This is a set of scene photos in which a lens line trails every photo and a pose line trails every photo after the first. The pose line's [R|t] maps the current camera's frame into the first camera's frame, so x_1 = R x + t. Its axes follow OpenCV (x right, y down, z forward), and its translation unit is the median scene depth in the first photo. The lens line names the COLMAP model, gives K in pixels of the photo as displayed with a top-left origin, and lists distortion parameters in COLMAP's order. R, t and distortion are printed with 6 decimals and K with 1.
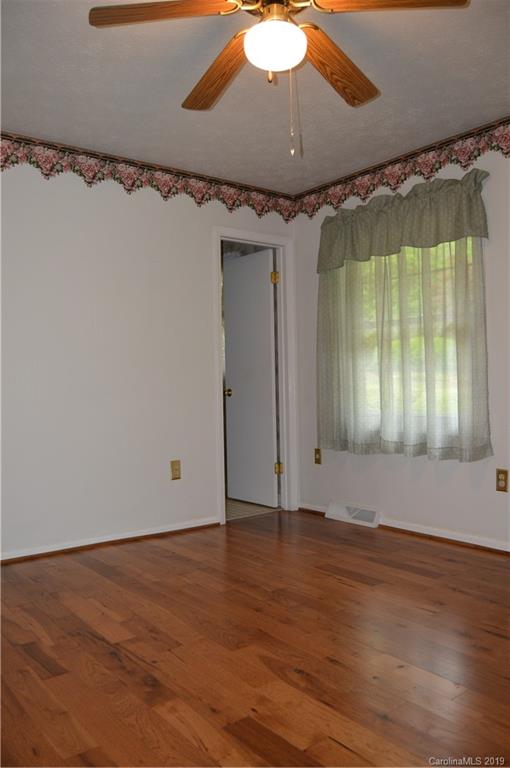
lens RADIAL K [[614.5, 0, 255.0], [0, 614.5, 384.0], [0, 0, 1]] dist [-0.113919, 0.089970]
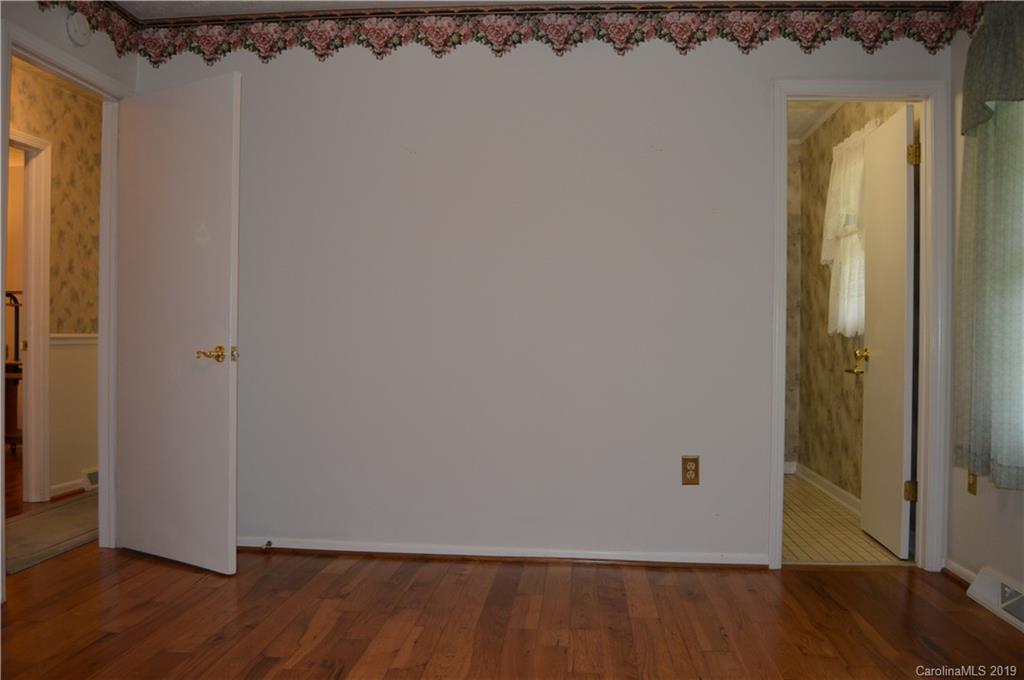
lens RADIAL K [[819.4, 0, 512.0], [0, 819.4, 340.0], [0, 0, 1]] dist [-0.113919, 0.089970]
pose [[0.733783, 0.029279, -0.678753, 0.311131], [-0.024701, 0.999560, 0.016415, -0.006158], [0.678935, 0.004721, 0.734183, 0.242741]]
